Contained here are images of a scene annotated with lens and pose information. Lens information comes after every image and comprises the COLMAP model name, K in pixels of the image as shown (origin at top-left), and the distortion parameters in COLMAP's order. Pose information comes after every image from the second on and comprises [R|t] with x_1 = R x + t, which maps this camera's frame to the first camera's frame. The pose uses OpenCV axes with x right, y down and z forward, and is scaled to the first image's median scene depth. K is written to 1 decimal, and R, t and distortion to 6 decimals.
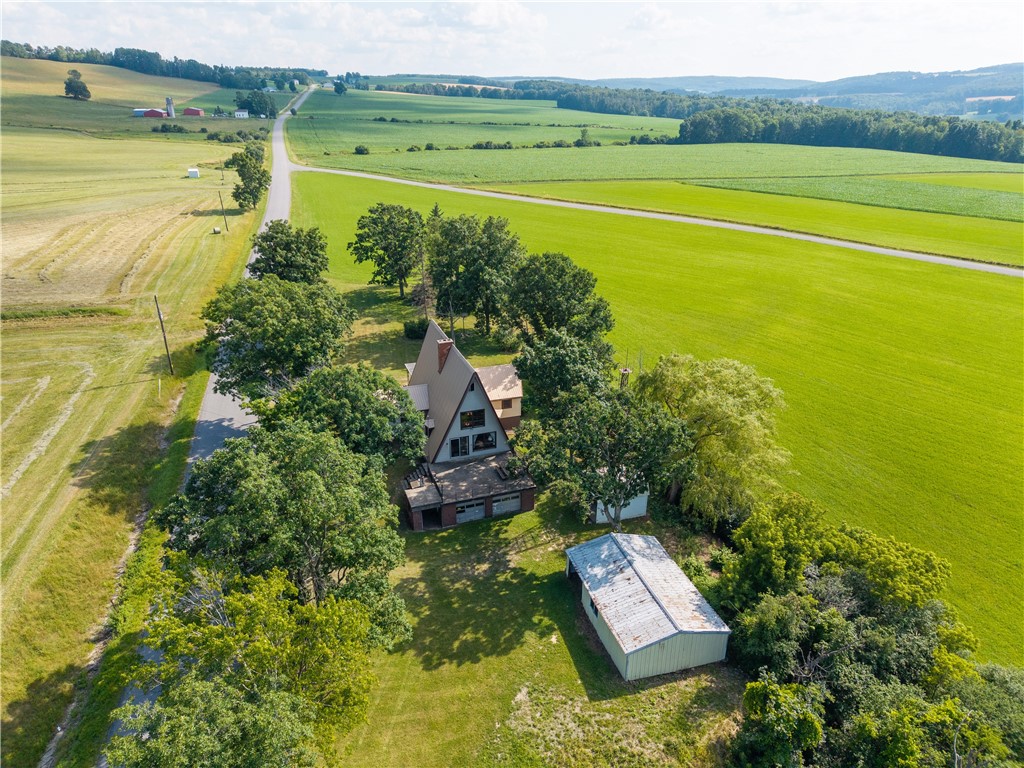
lens RADIAL K [[681.6, 0, 516.7], [0, 681.6, 390.8], [0, 0, 1]] dist [0.019164, -0.014301]
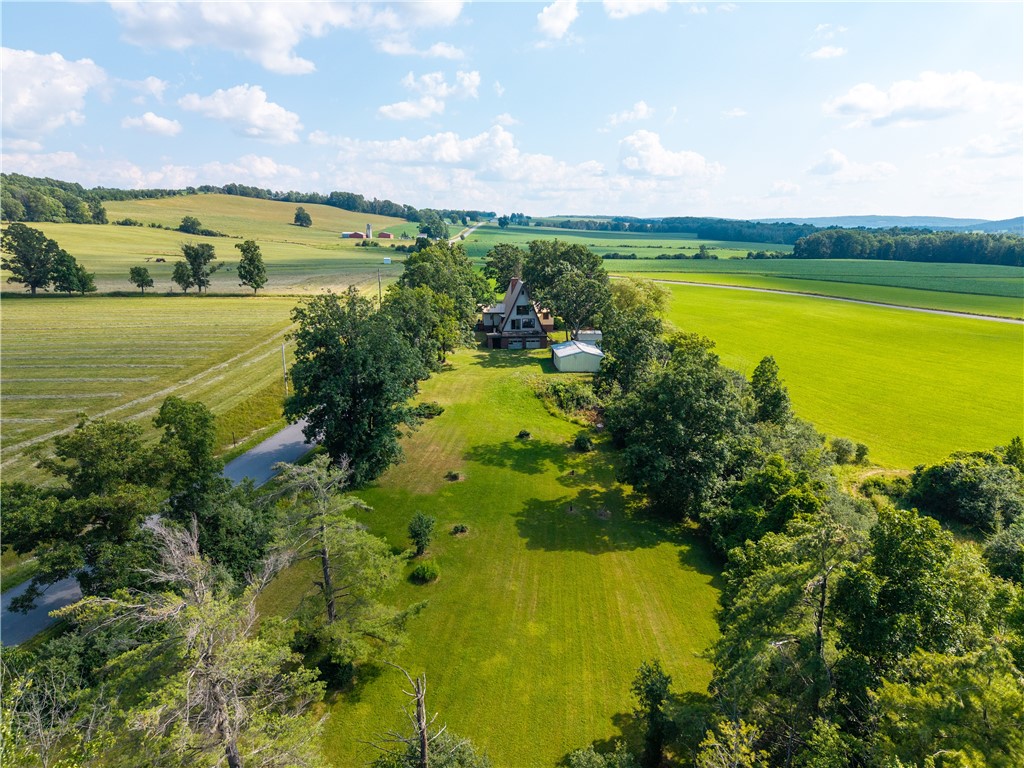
lens RADIAL K [[681.6, 0, 516.0], [0, 681.6, 389.6], [0, 0, 1]] dist [0.019164, -0.014301]
pose [[0.976174, 0.047638, -0.211695, 0.313007], [-0.085914, 0.980728, -0.175474, 0.553708], [0.199256, 0.189480, 0.961454, -0.799705]]
